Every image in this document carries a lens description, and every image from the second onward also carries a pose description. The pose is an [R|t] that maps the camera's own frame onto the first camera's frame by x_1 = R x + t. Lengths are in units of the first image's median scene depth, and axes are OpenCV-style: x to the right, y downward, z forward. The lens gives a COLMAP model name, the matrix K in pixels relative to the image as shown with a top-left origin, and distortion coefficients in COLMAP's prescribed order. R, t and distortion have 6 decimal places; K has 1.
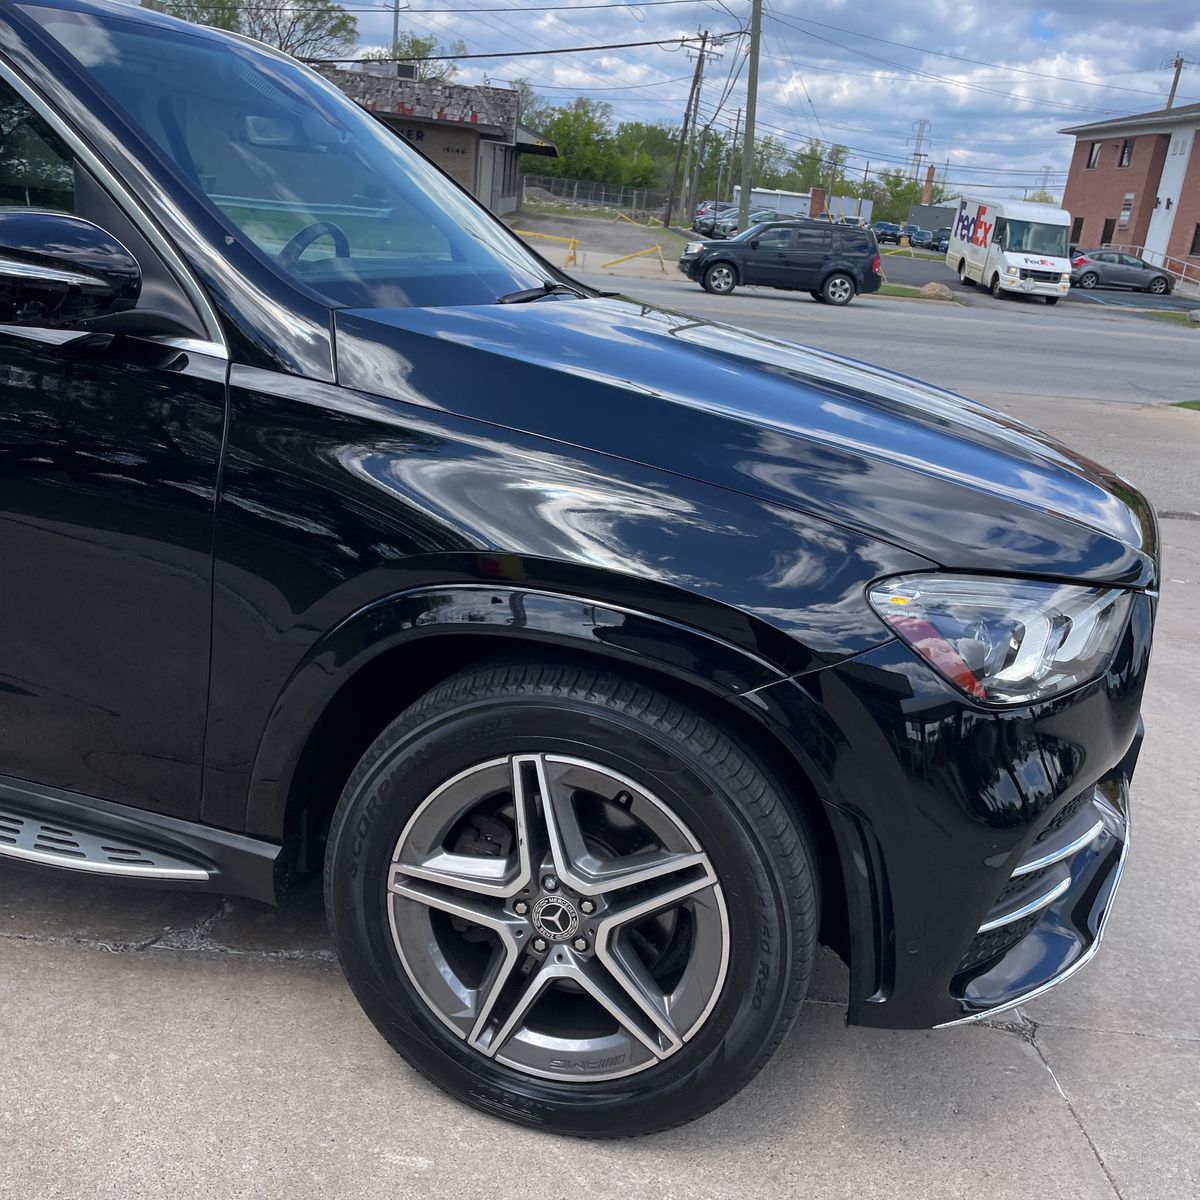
lens RADIAL K [[1226.0, 0, 613.4], [0, 1226.0, 624.8], [0, 0, 1]] dist [0.096522, -0.134544]
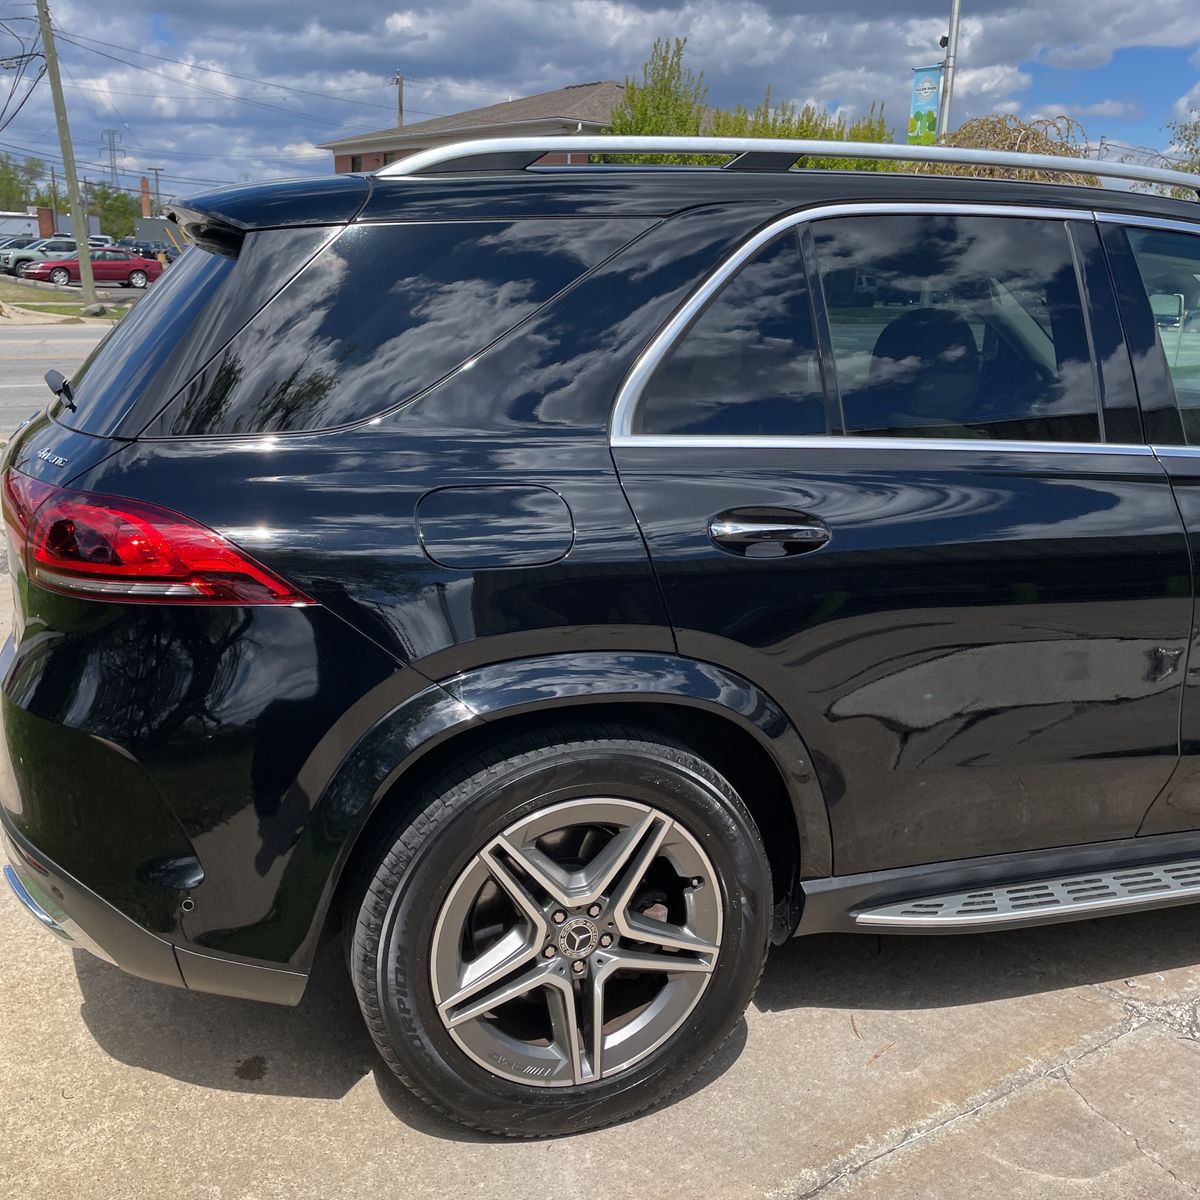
lens RADIAL K [[1236.4, 0, 592.6], [0, 1236.4, 628.4], [0, 0, 1]] dist [0.081854, -0.116247]
pose [[0.817621, -0.232280, 0.526822, -2.002178], [0.232831, 0.970245, 0.066438, -0.381999], [-0.526579, 0.068339, 0.847375, 0.304959]]
